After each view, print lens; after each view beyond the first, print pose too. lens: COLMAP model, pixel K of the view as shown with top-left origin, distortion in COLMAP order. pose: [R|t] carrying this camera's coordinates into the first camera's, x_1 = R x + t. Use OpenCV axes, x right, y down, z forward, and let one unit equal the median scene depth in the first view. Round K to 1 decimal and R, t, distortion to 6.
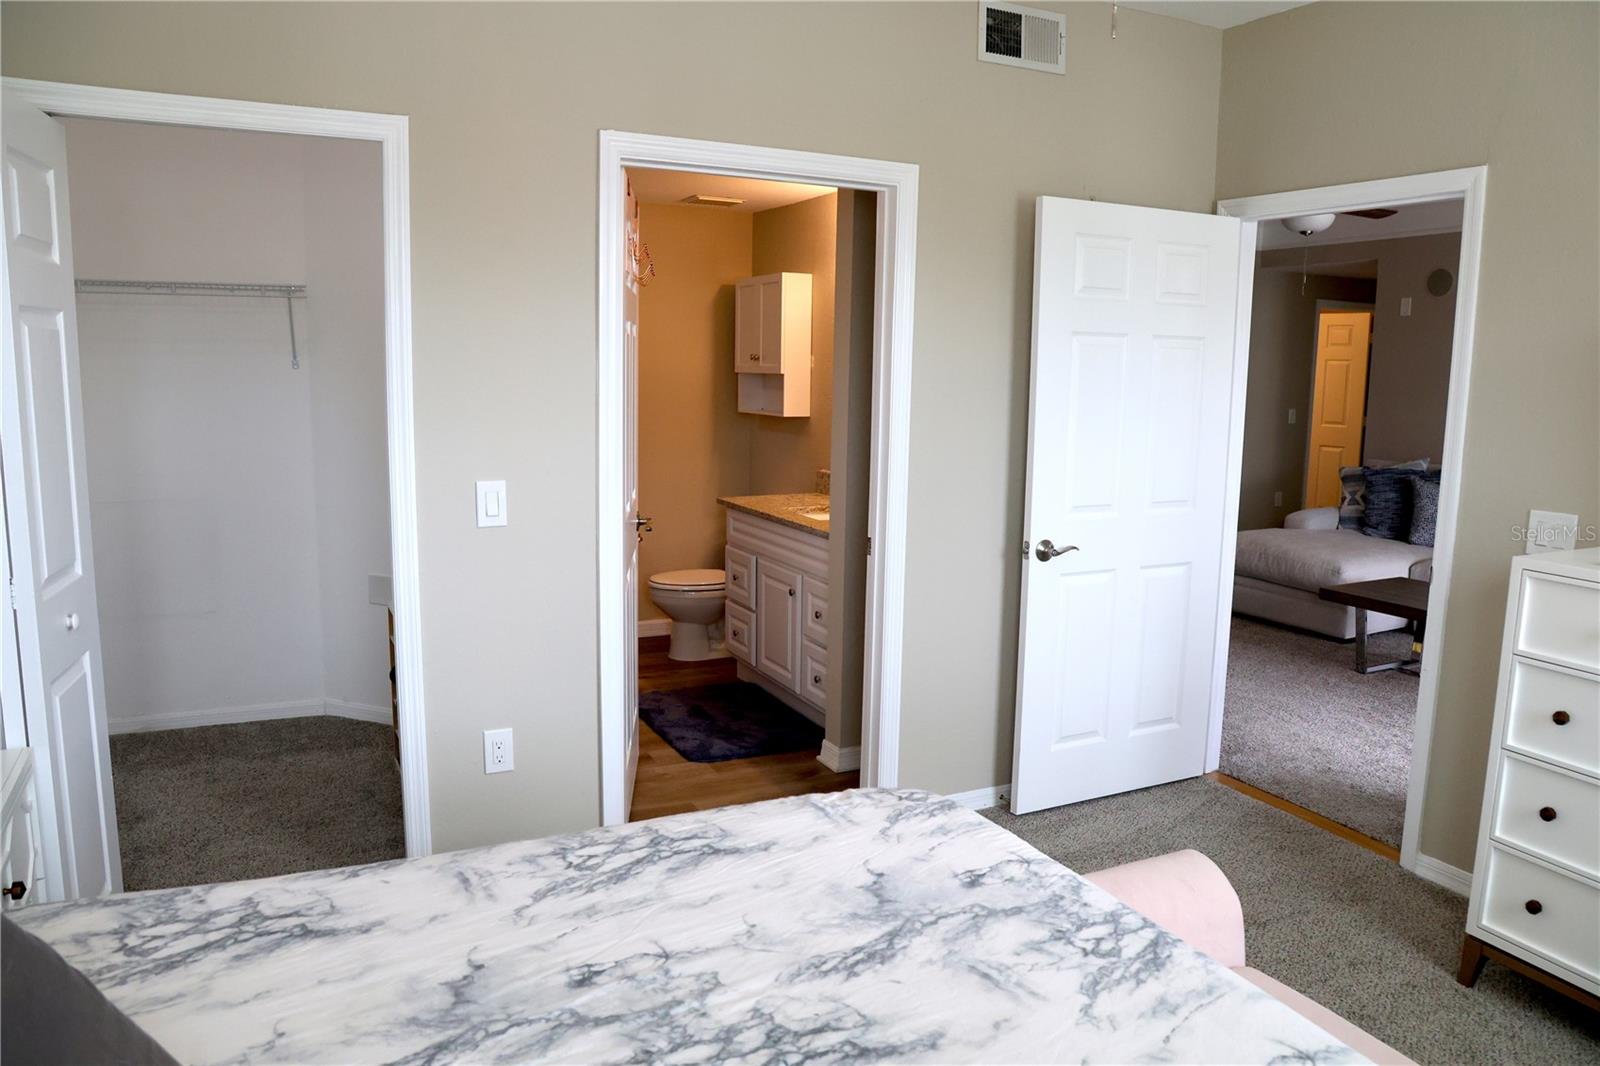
lens RADIAL K [[1120.0, 0, 810.5], [0, 1120.0, 543.4], [0, 0, 1]] dist [-0.119318, 0.071347]
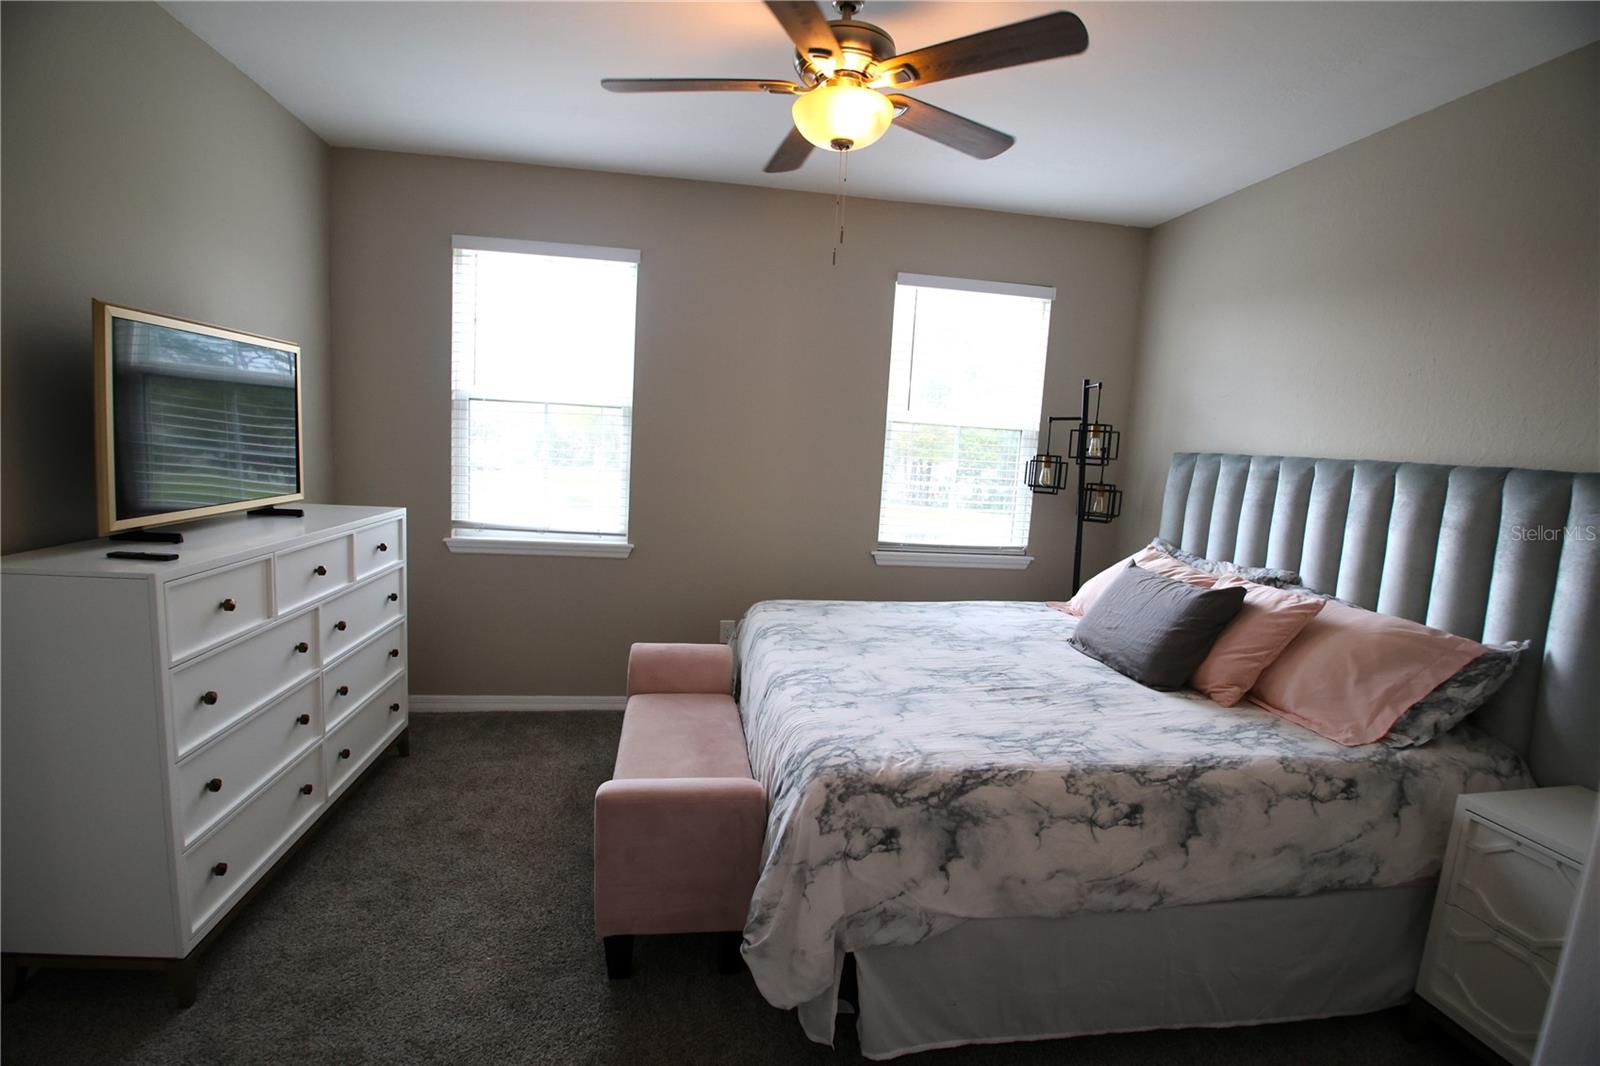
lens RADIAL K [[743.8, 0, 800.0], [0, 743.8, 533.0], [0, 0, 1]] dist [-0.020940, -0.012766]
pose [[-0.951100, -0.111354, 0.288115, -0.105077], [-0.028450, 0.960374, 0.277259, -0.326923], [-0.307572, 0.255504, -0.916579, 2.167755]]
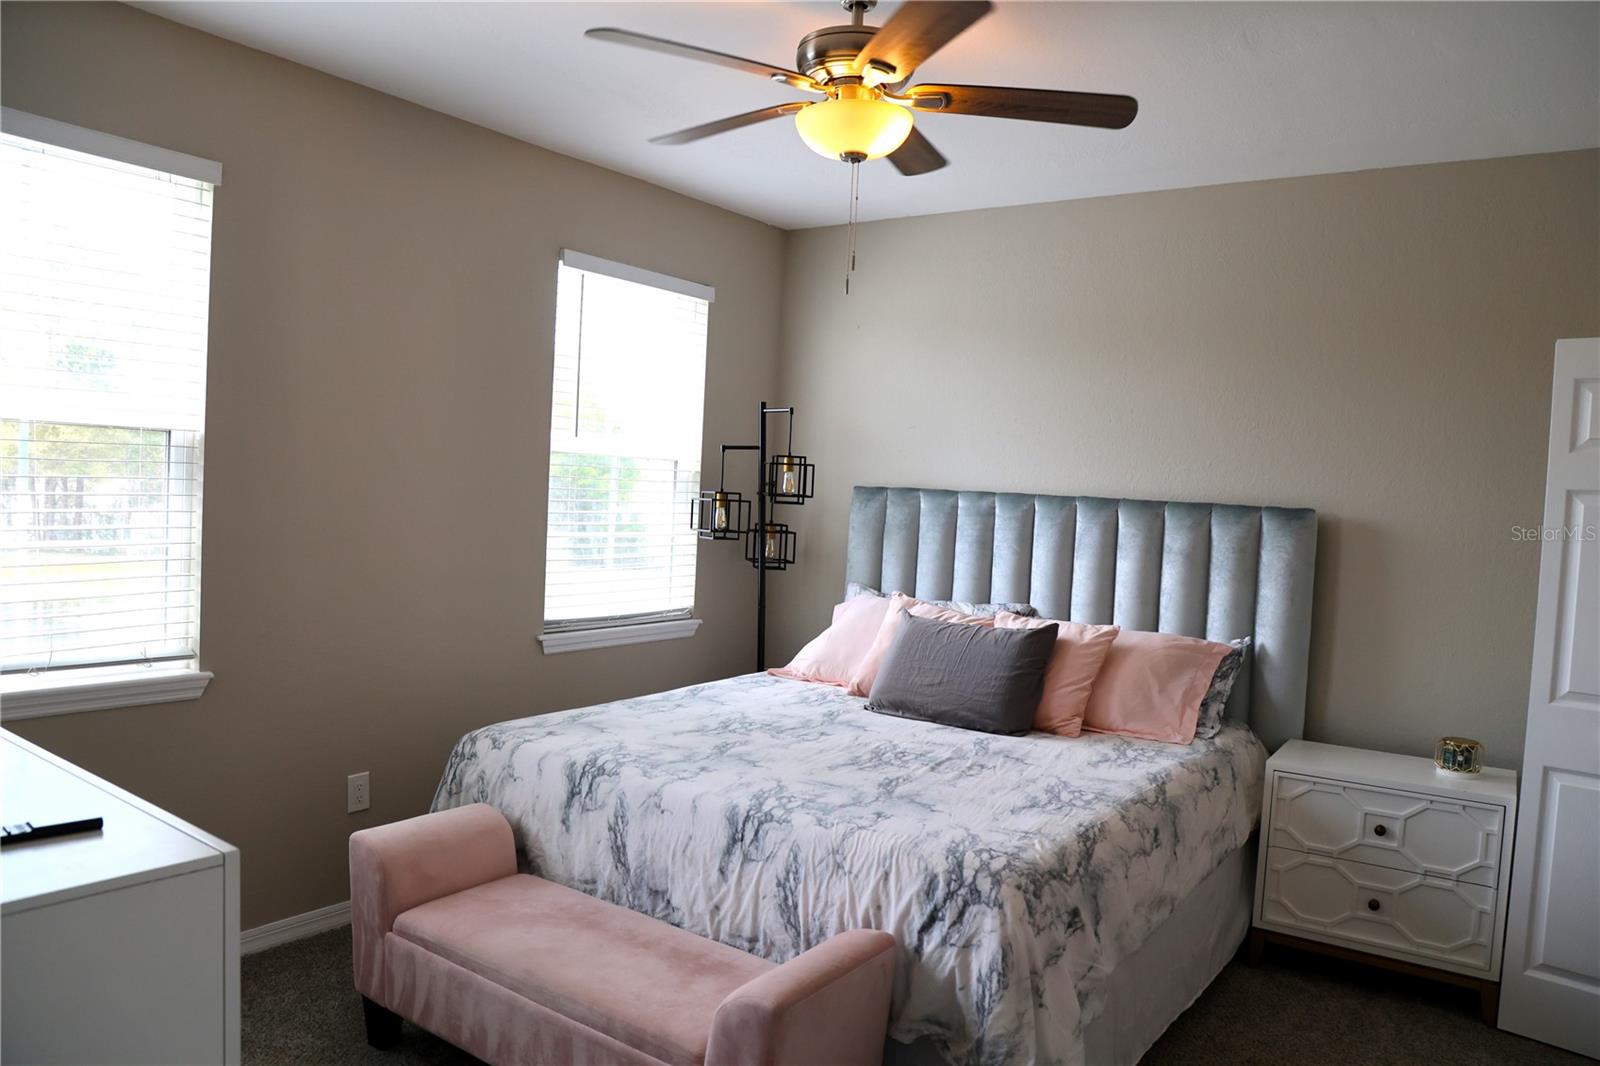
lens RADIAL K [[1096.0, 0, 813.9], [0, 1096.0, 539.5], [0, 0, 1]] dist [-0.118430, 0.067156]
pose [[-0.874440, -0.039249, -0.483543, 1.018072], [-0.140253, 0.974613, 0.174525, -0.338759], [0.464418, 0.220430, -0.857745, 2.258173]]
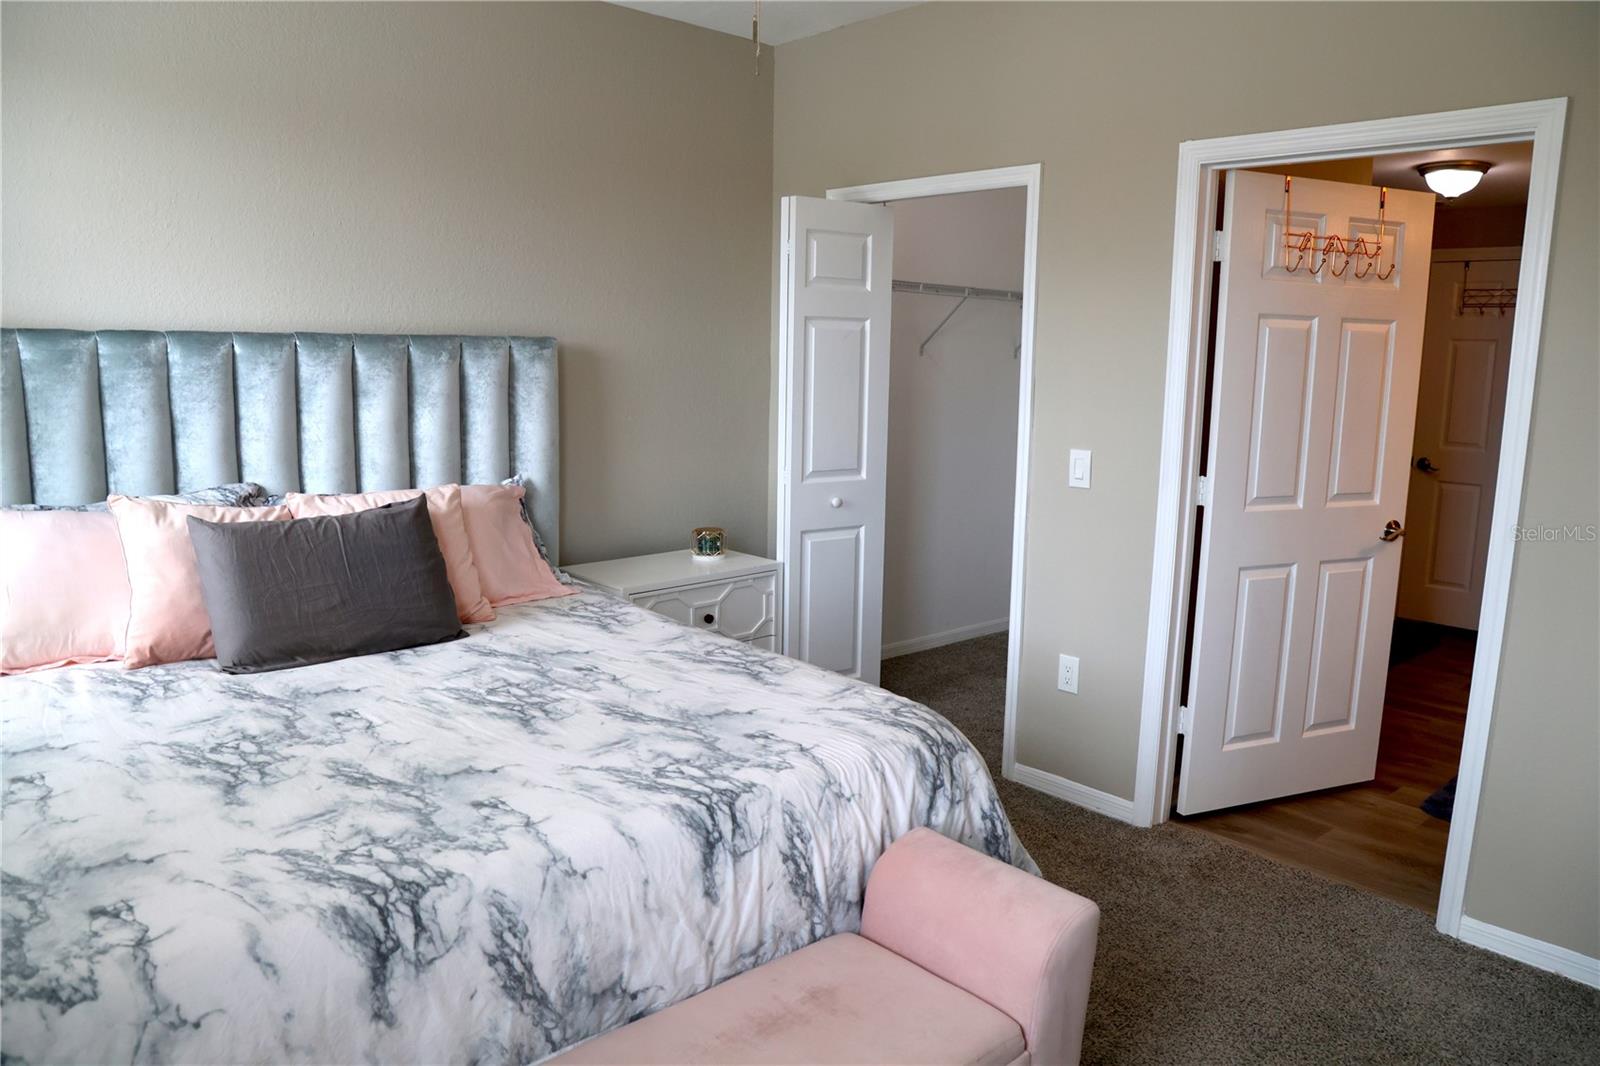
lens RADIAL K [[1105.8, 0, 810.0], [0, 1105.8, 540.4], [0, 0, 1]] dist [-0.121842, 0.067033]
pose [[0.269836, 0.151370, -0.950934, 1.399684], [-0.165062, 0.980220, 0.109194, -0.073093], [0.948653, 0.127498, 0.289484, 0.677634]]
